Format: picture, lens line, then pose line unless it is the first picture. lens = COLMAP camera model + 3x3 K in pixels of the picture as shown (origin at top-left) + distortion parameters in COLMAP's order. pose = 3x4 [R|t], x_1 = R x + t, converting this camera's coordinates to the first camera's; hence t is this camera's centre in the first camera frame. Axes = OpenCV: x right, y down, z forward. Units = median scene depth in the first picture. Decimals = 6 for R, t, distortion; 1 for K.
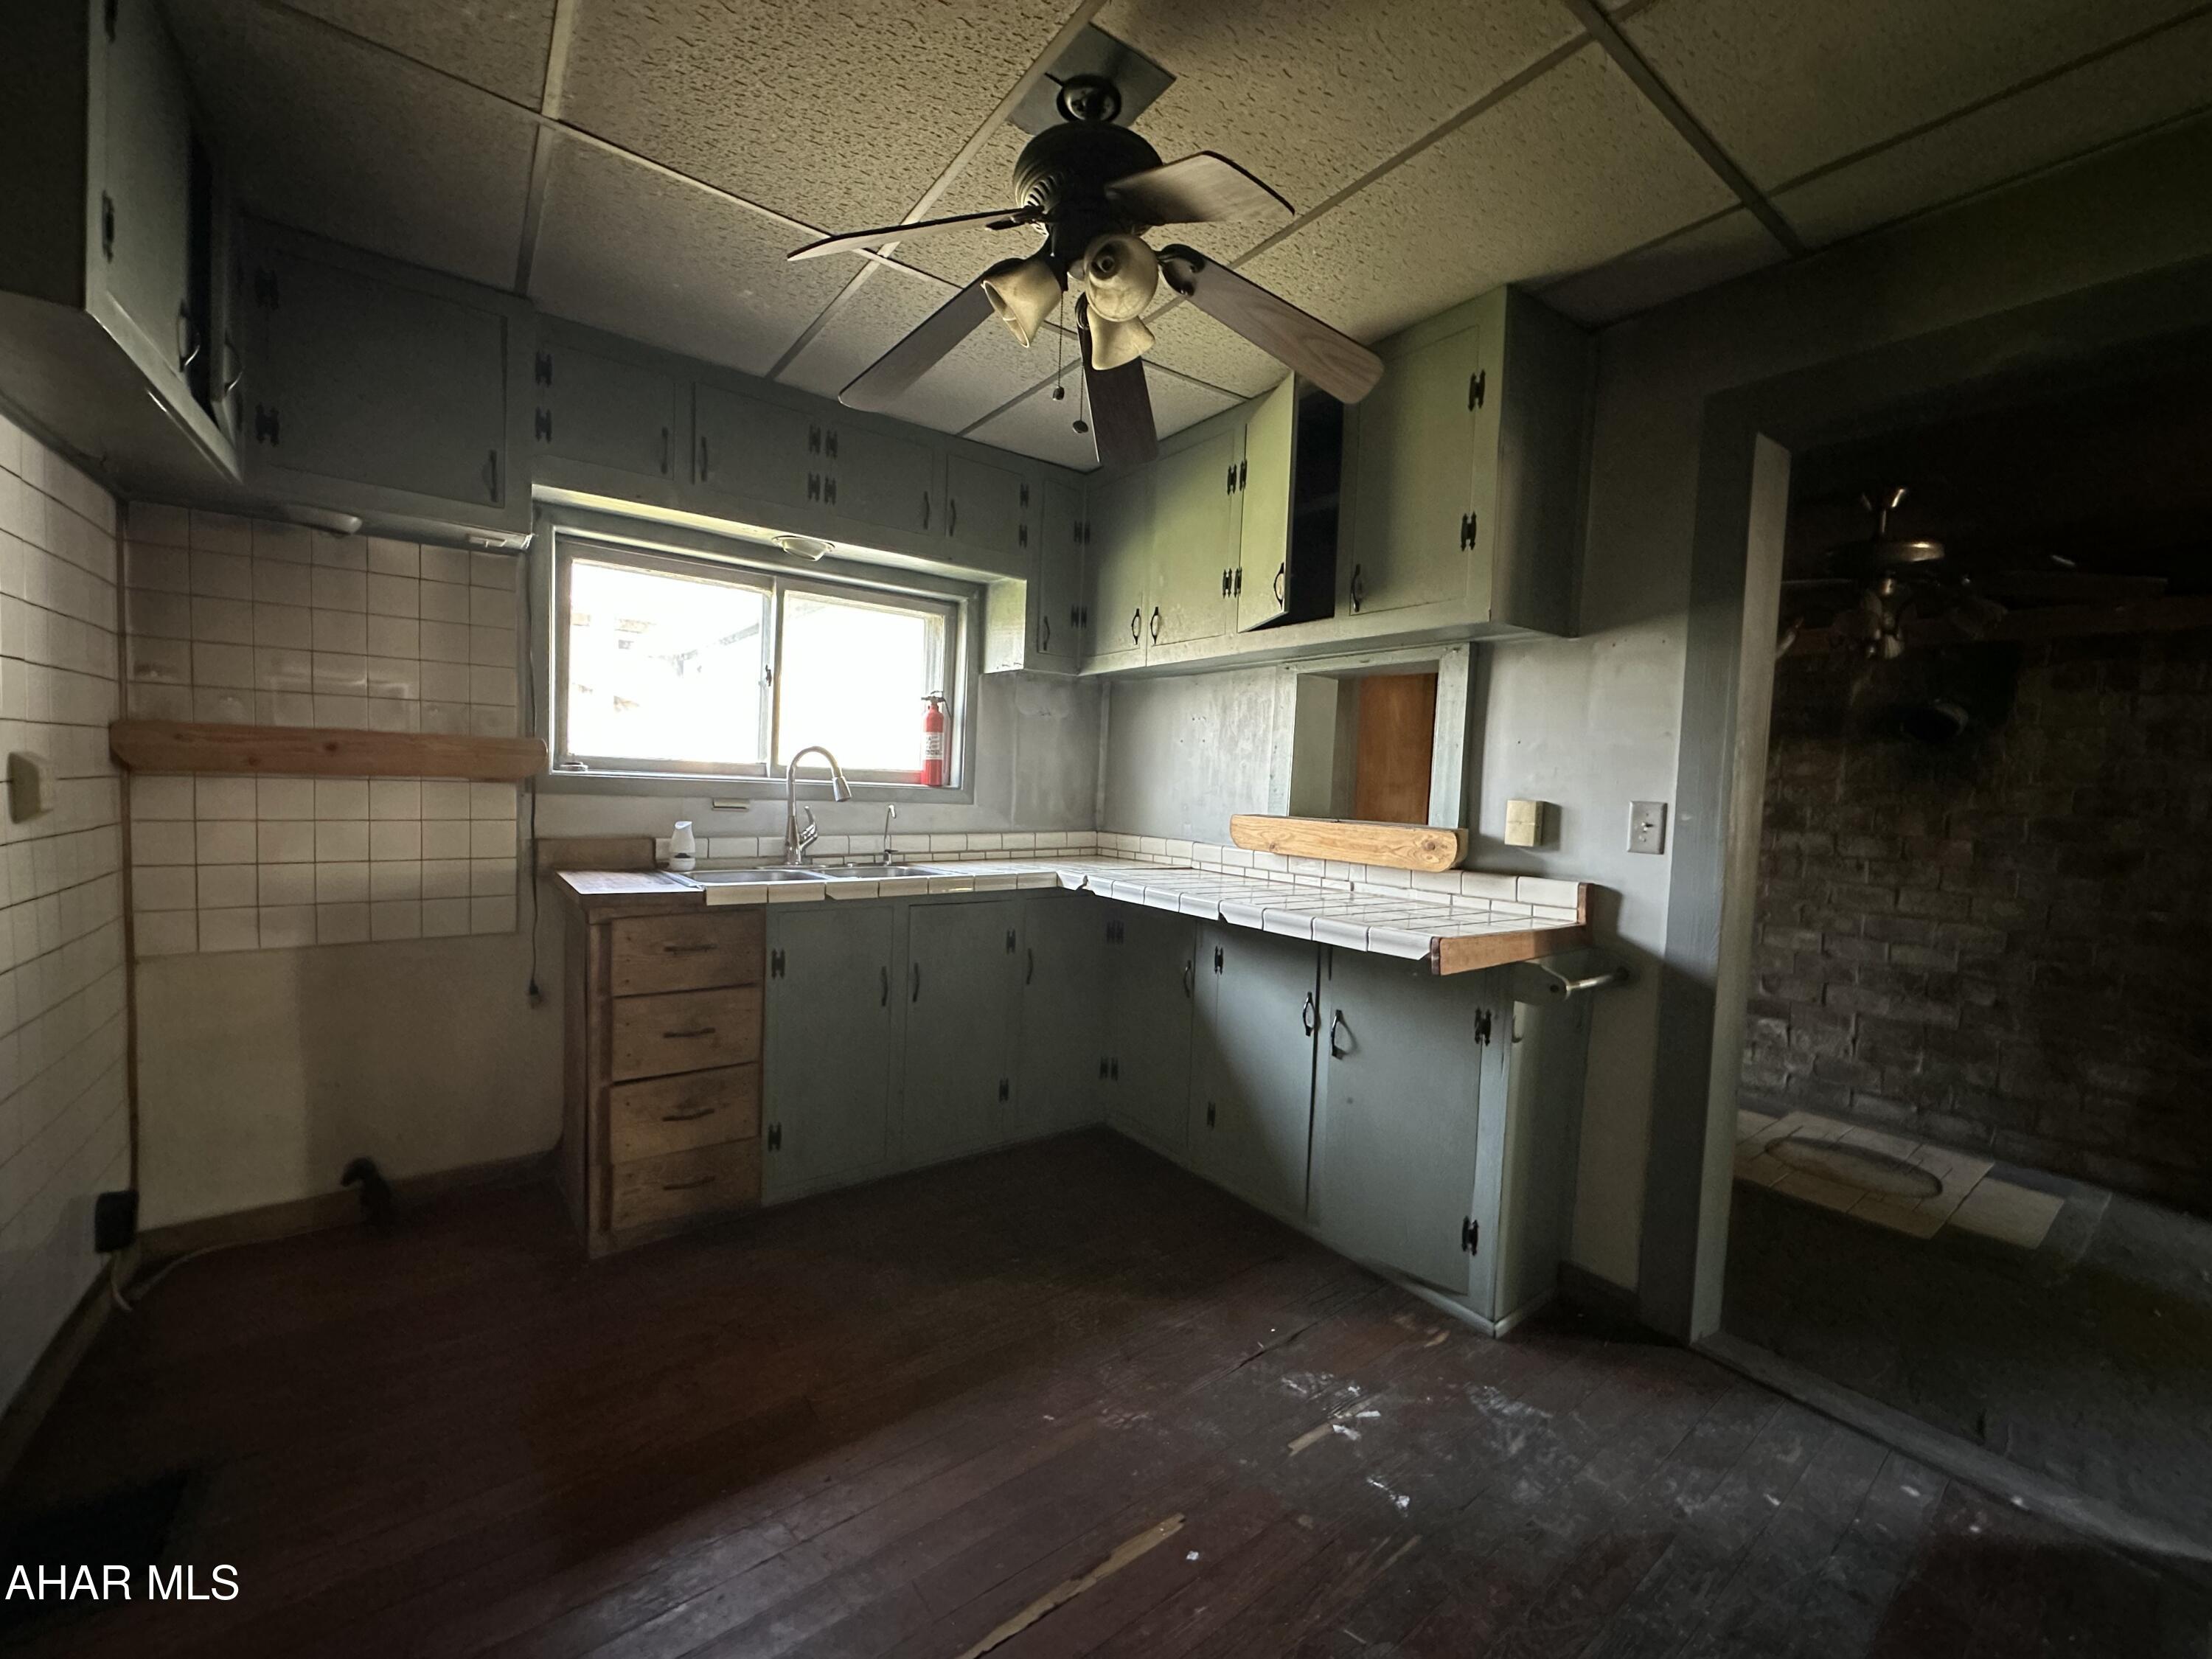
lens RADIAL K [[884.3, 0, 1103.0], [0, 884.3, 827.4], [0, 0, 1]] dist [-0.003981, 0.000256]
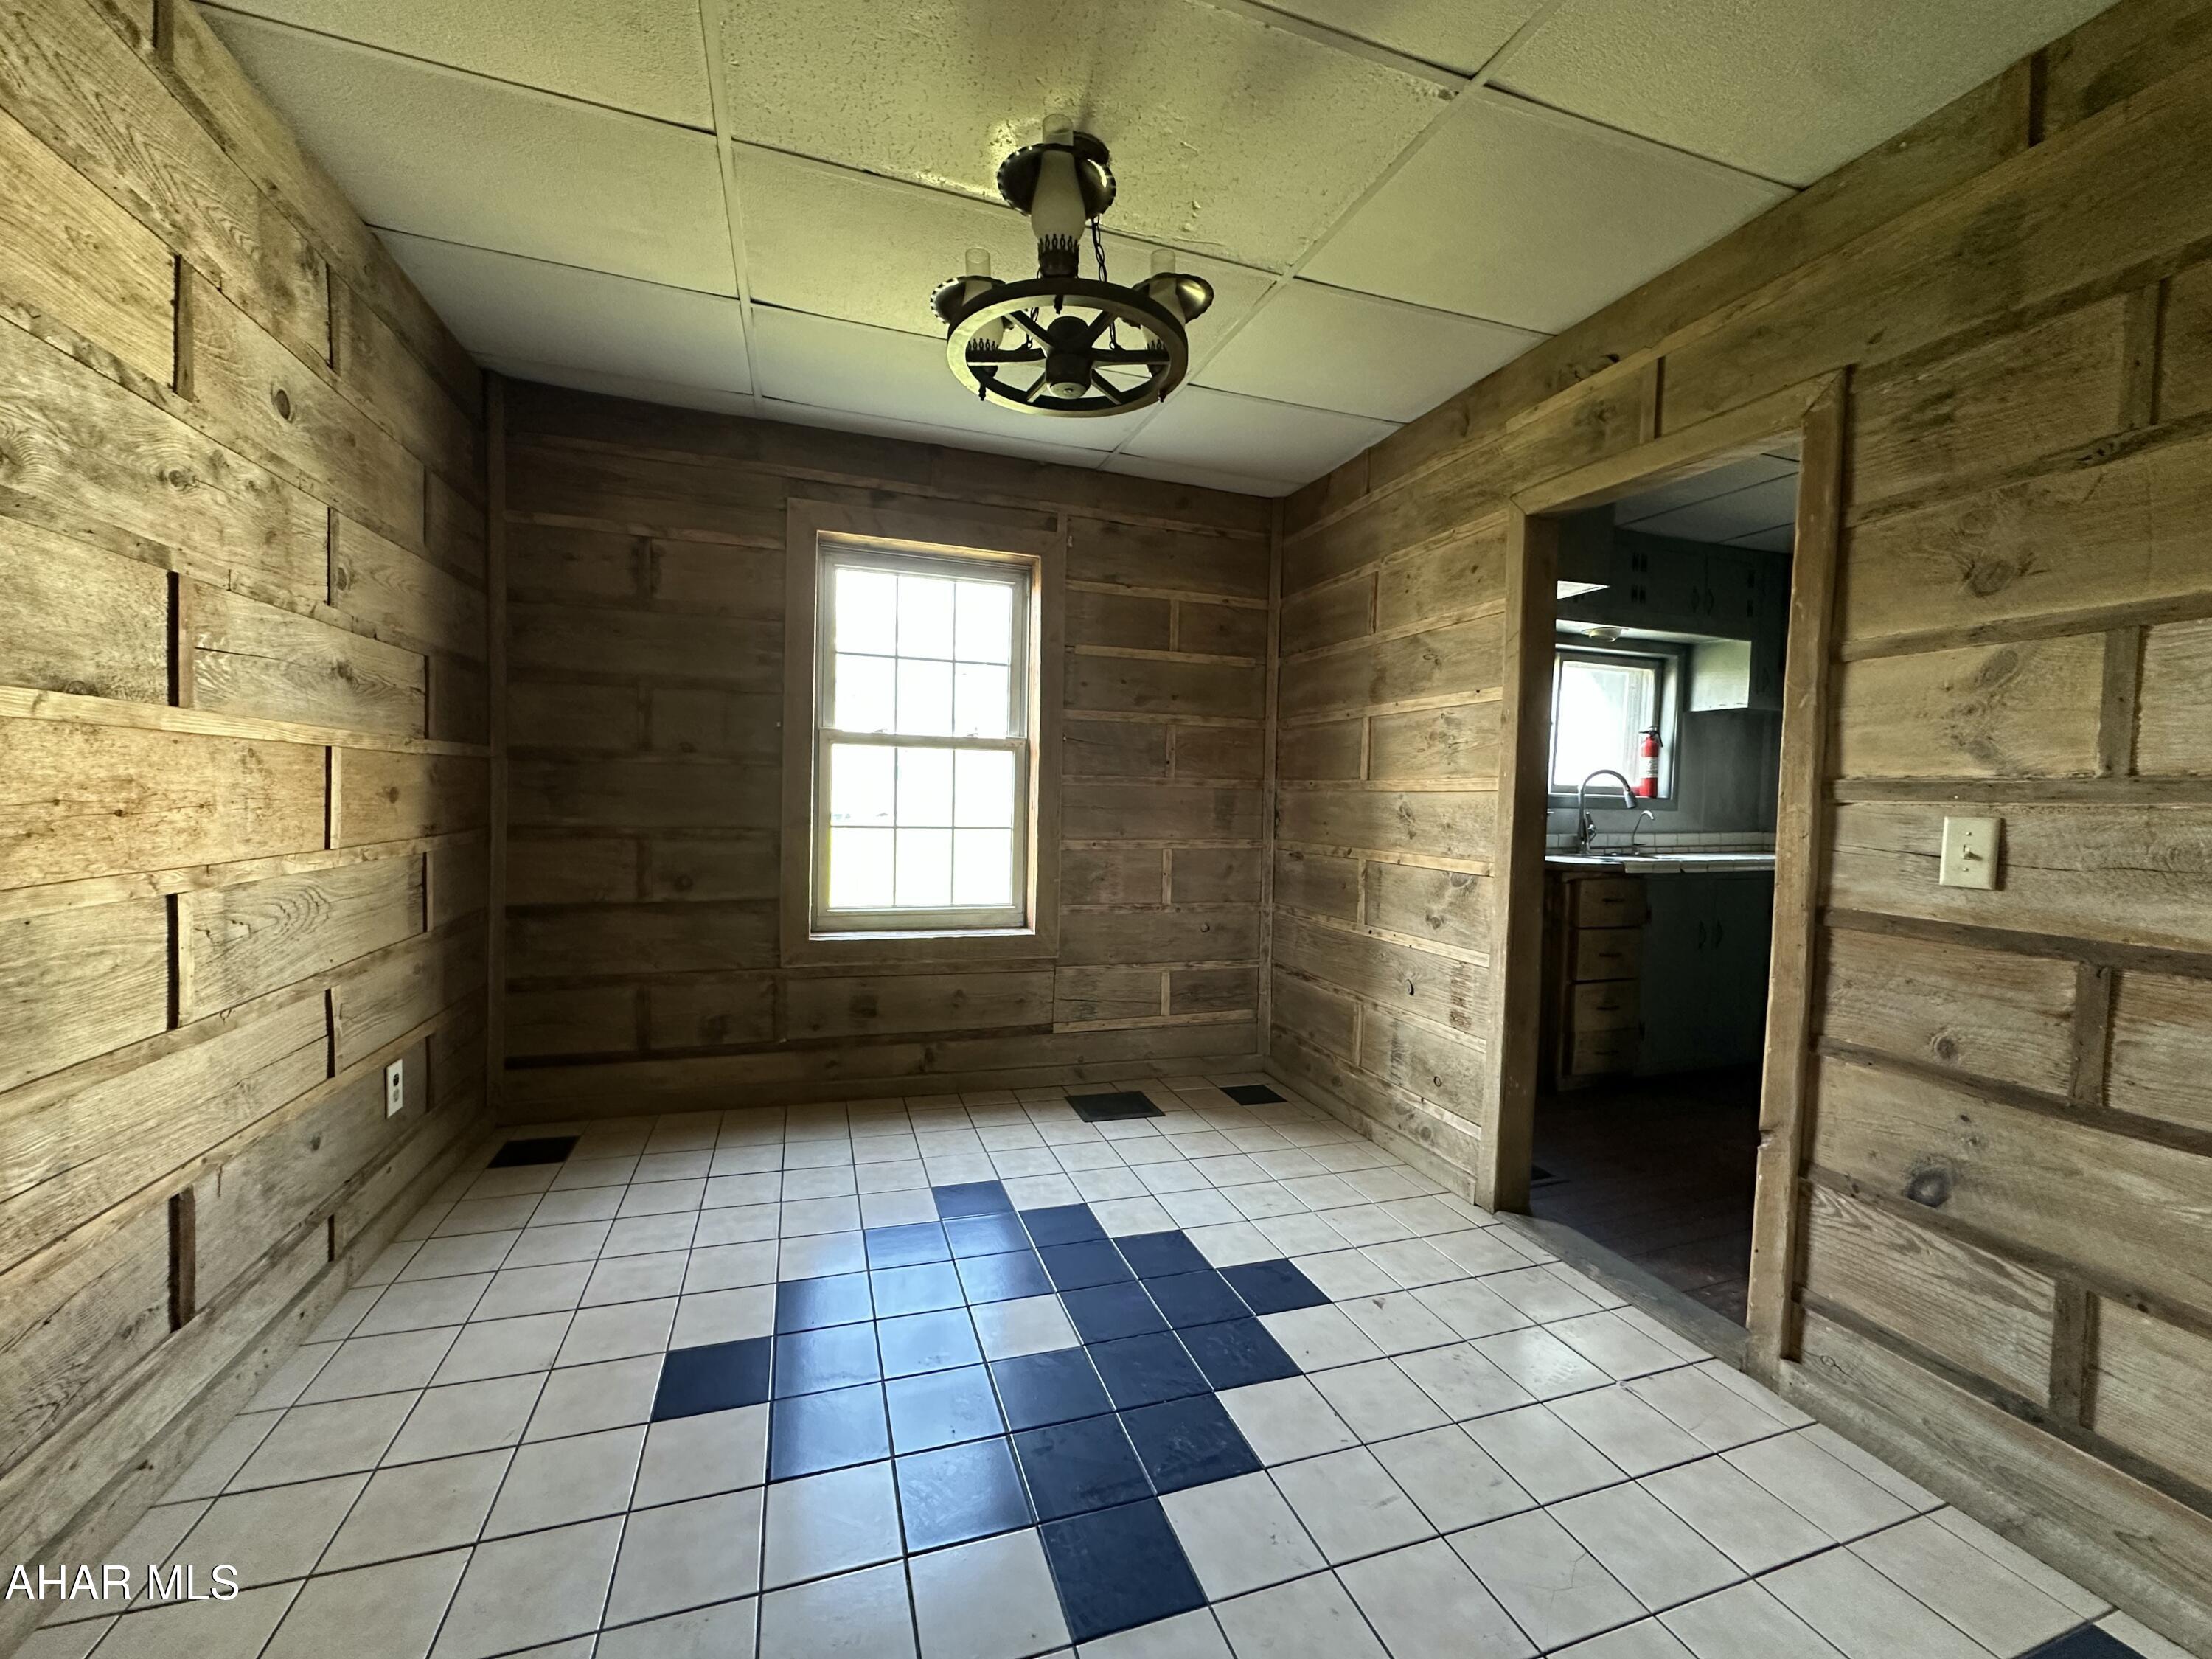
lens RADIAL K [[884.3, 0, 1105.6], [0, 884.3, 827.9], [0, 0, 1]] dist [-0.003981, 0.000256]
pose [[0.952708, -0.005404, -0.303839, -0.670084], [-0.000074, 0.999838, -0.018015, 0.027844], [0.303887, 0.017185, 0.952553, -0.613830]]
